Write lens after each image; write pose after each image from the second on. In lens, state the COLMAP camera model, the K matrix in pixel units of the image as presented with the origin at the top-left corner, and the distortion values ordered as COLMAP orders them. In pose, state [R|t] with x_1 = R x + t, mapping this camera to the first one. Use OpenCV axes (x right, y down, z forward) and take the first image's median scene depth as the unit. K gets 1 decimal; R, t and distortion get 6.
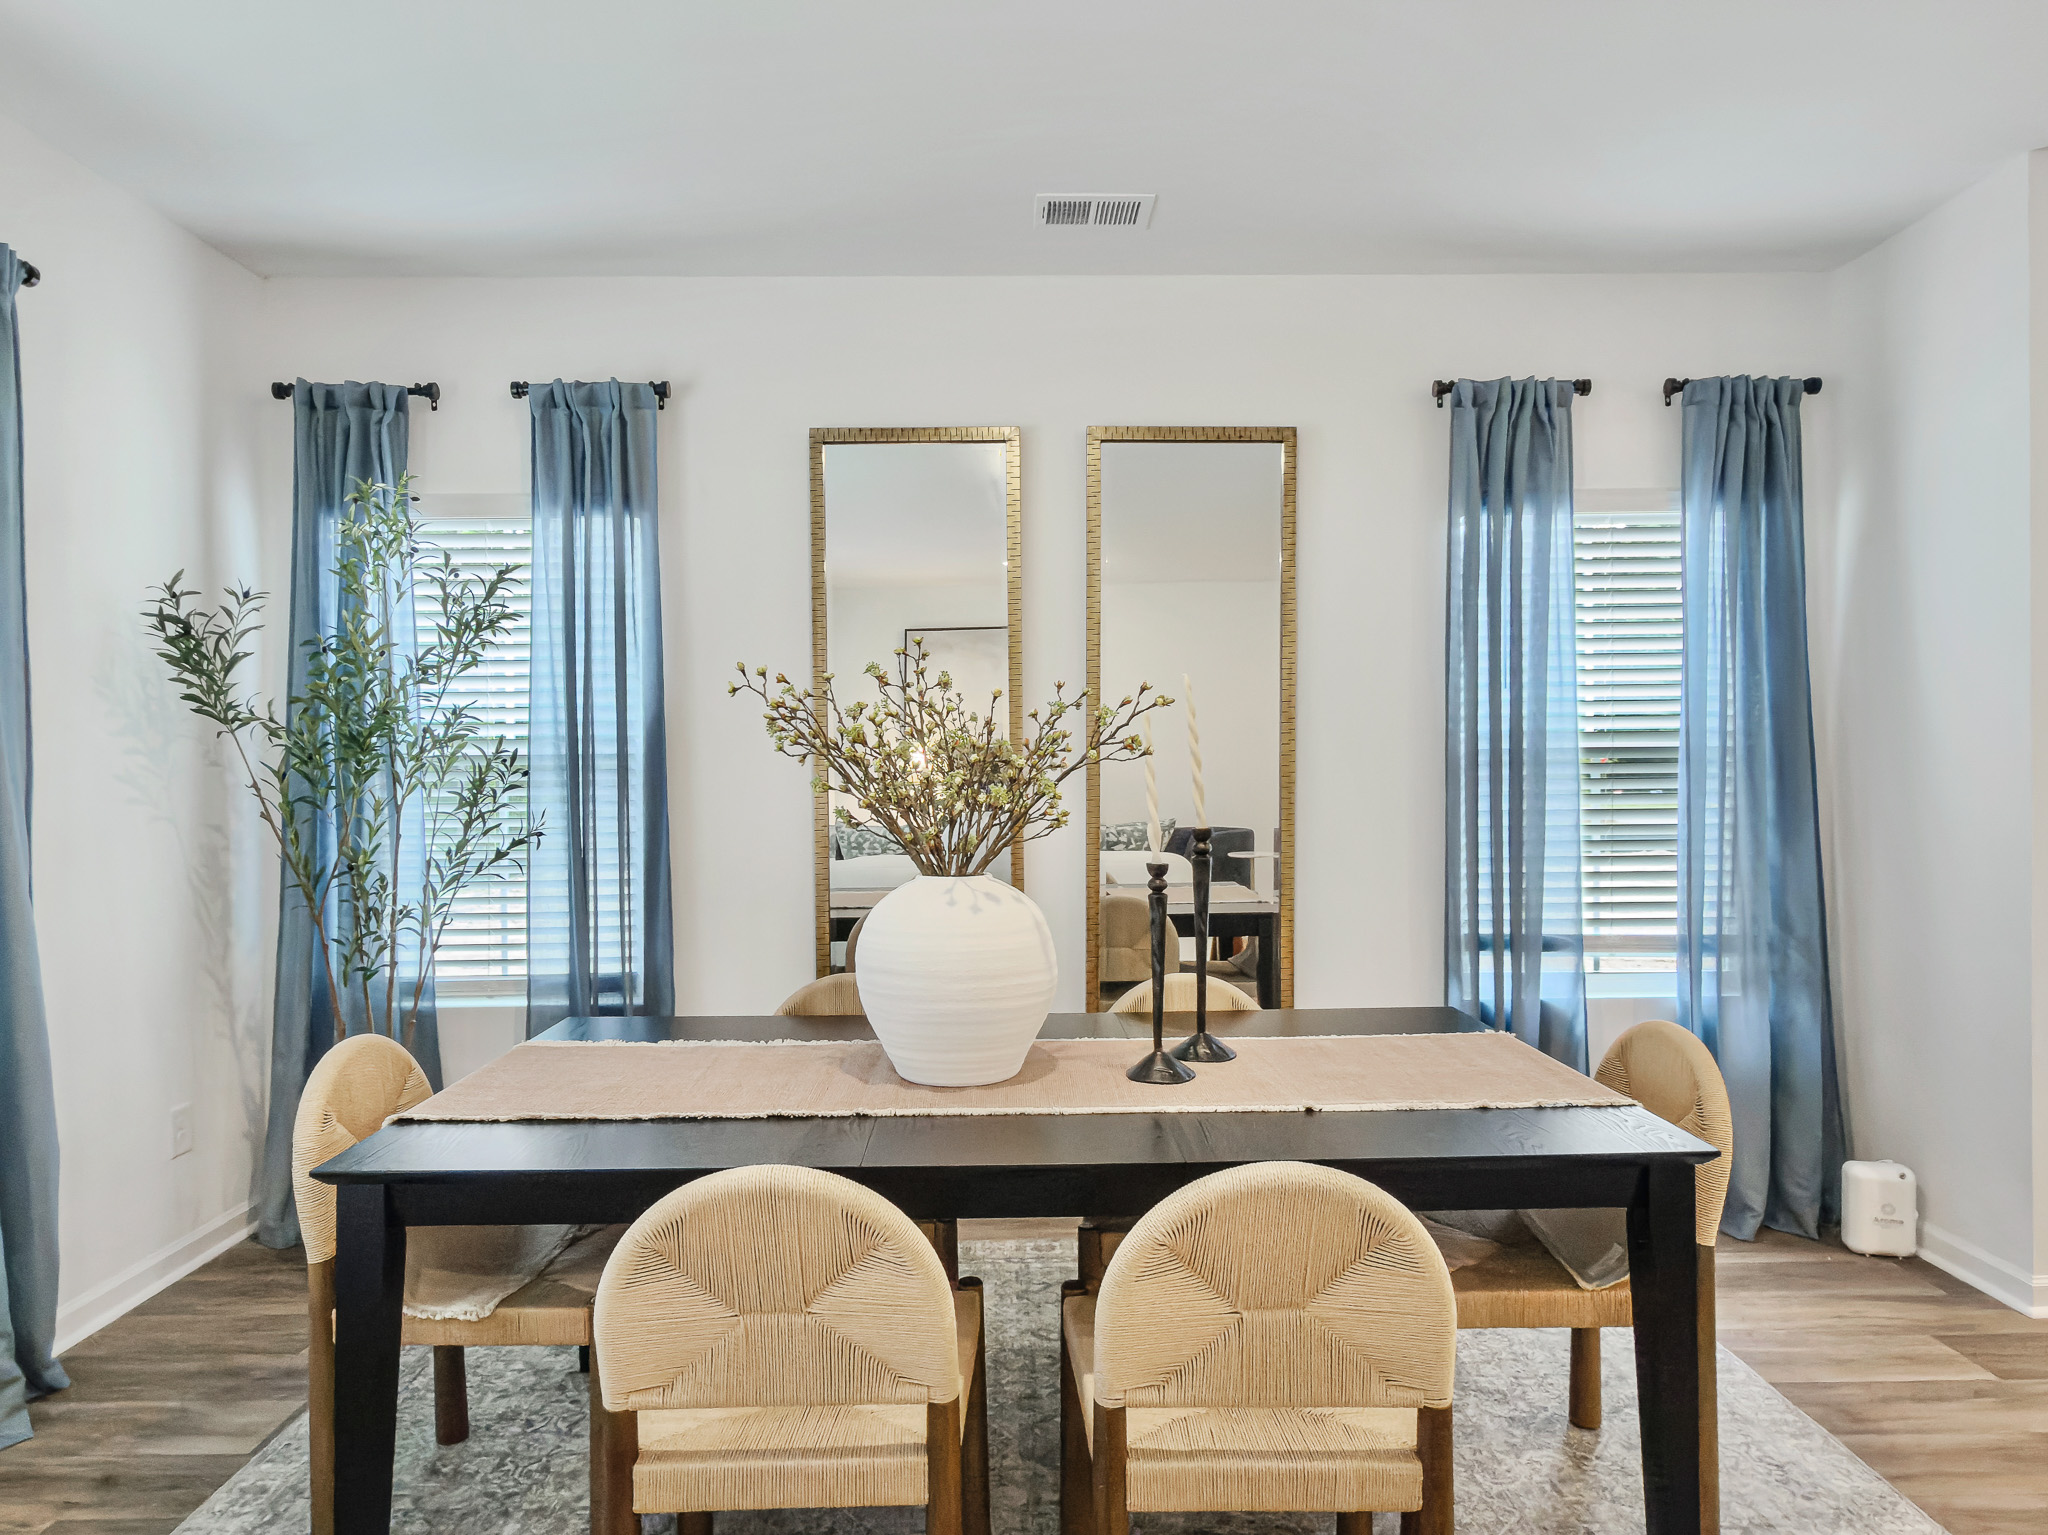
lens RADIAL K [[1139.9, 0, 1024.0], [0, 1139.9, 767.5], [0, 0, 1]] dist [0.001811, -0.000124]
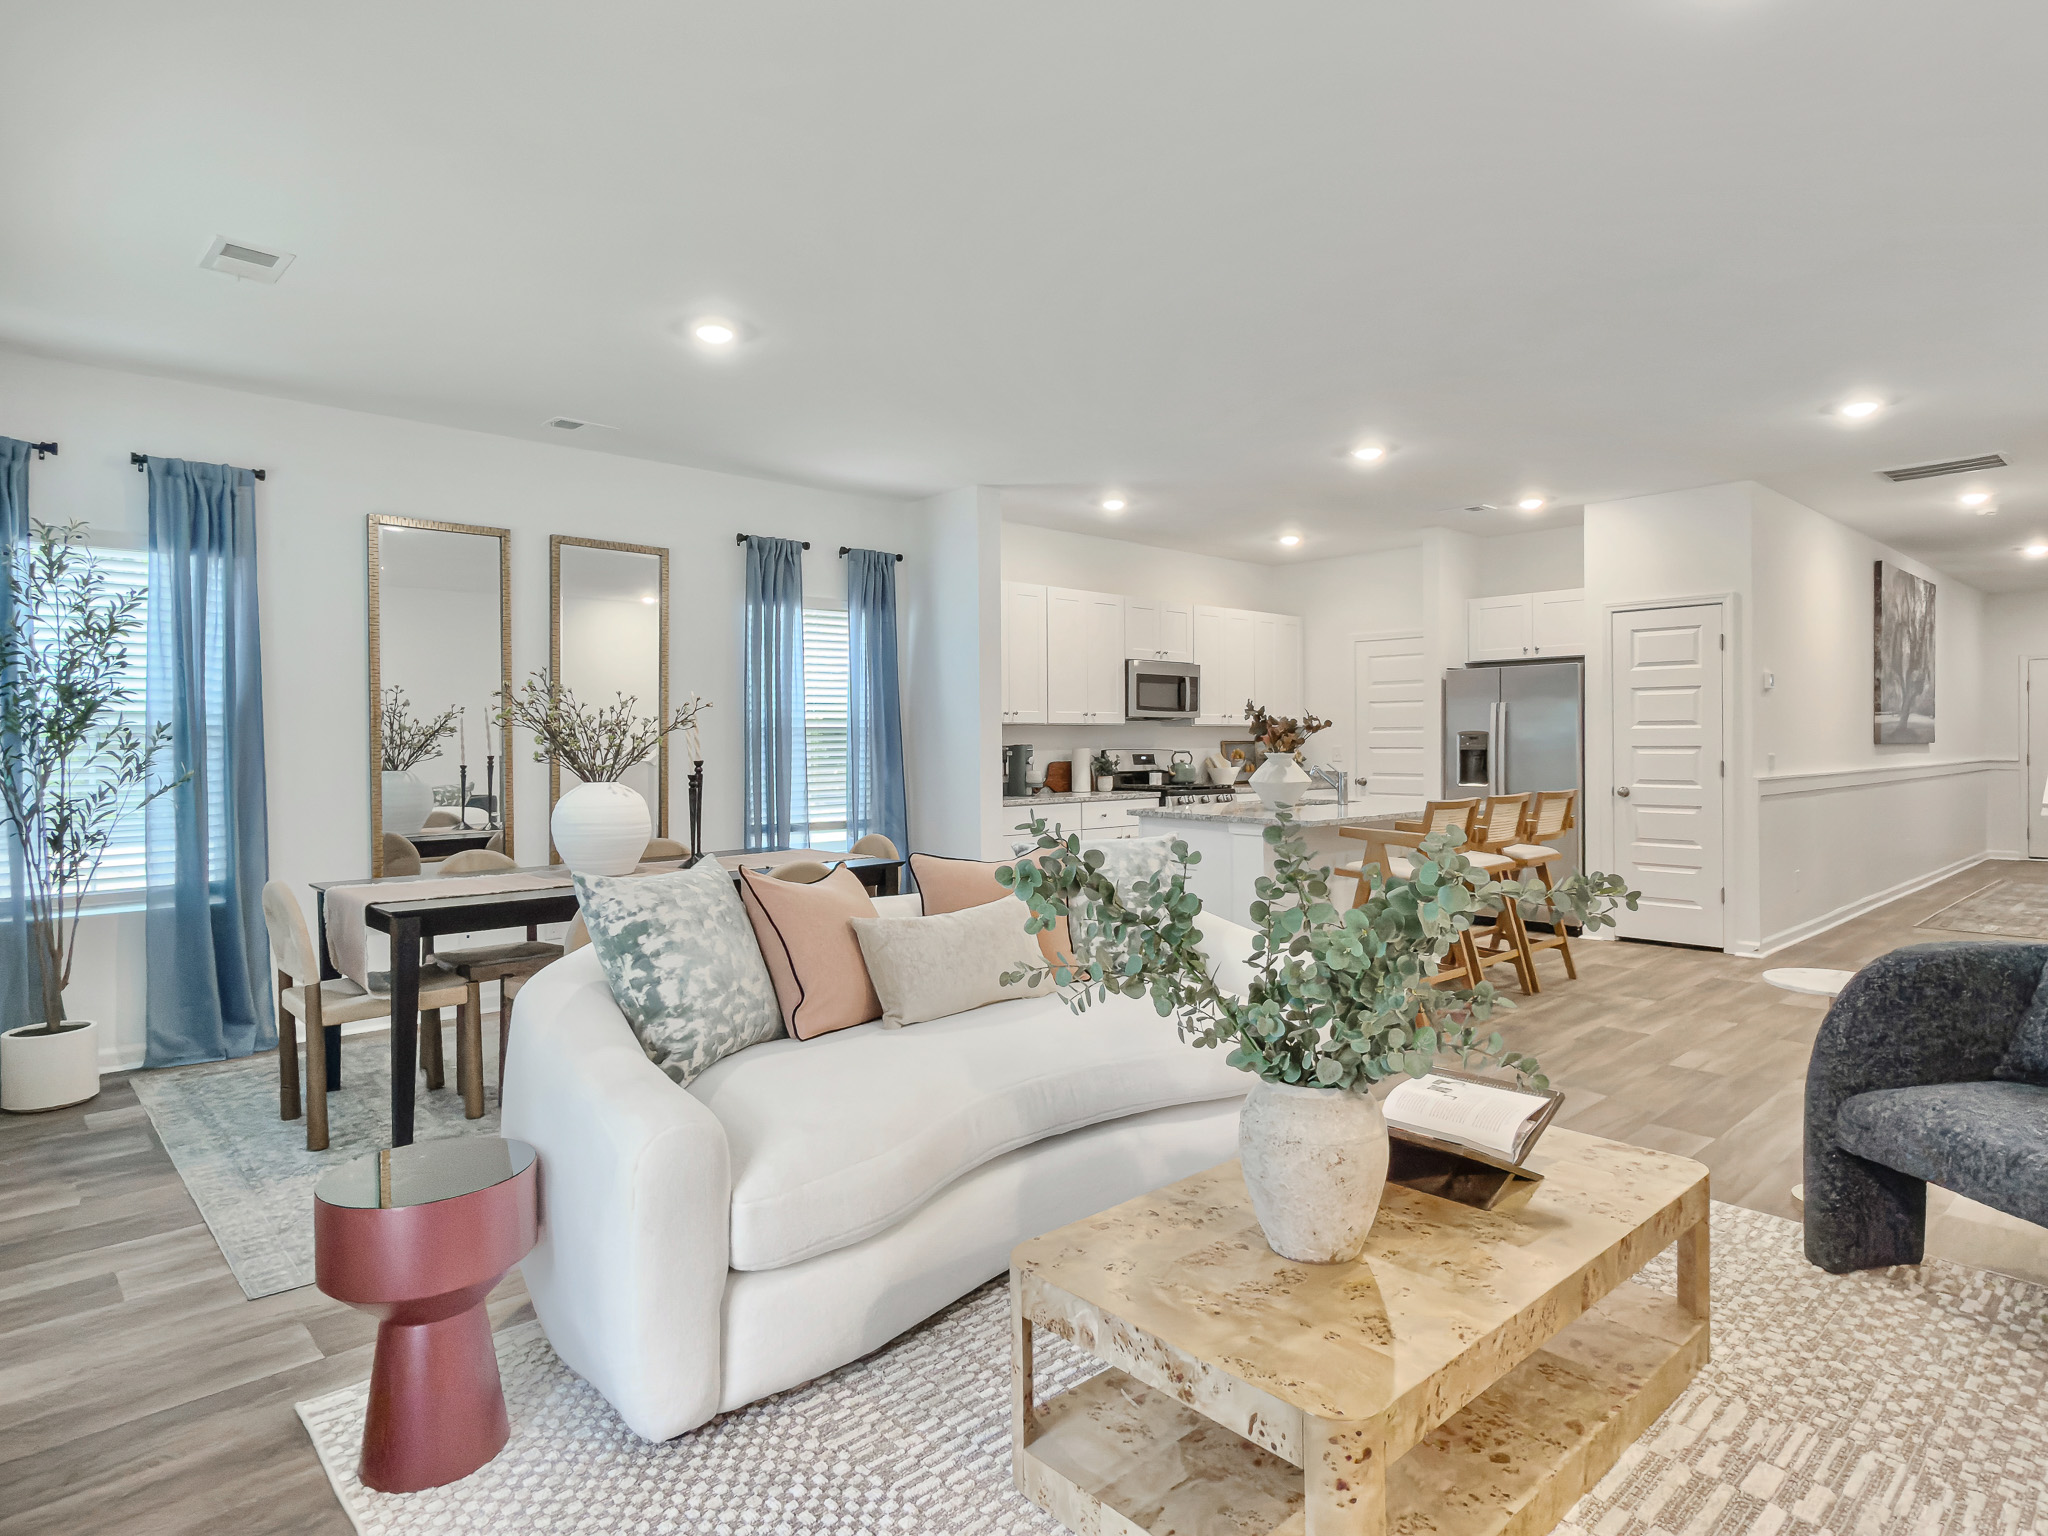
lens RADIAL K [[1129.4, 0, 1024.0], [0, 1129.4, 768.0], [0, 0, 1]] dist [0.001014, 0.002188]
pose [[0.729941, -0.015315, 0.683338, -0.583495], [0.003864, 0.999825, 0.018280, 0.018201], [-0.683499, -0.010703, 0.729873, -0.697508]]
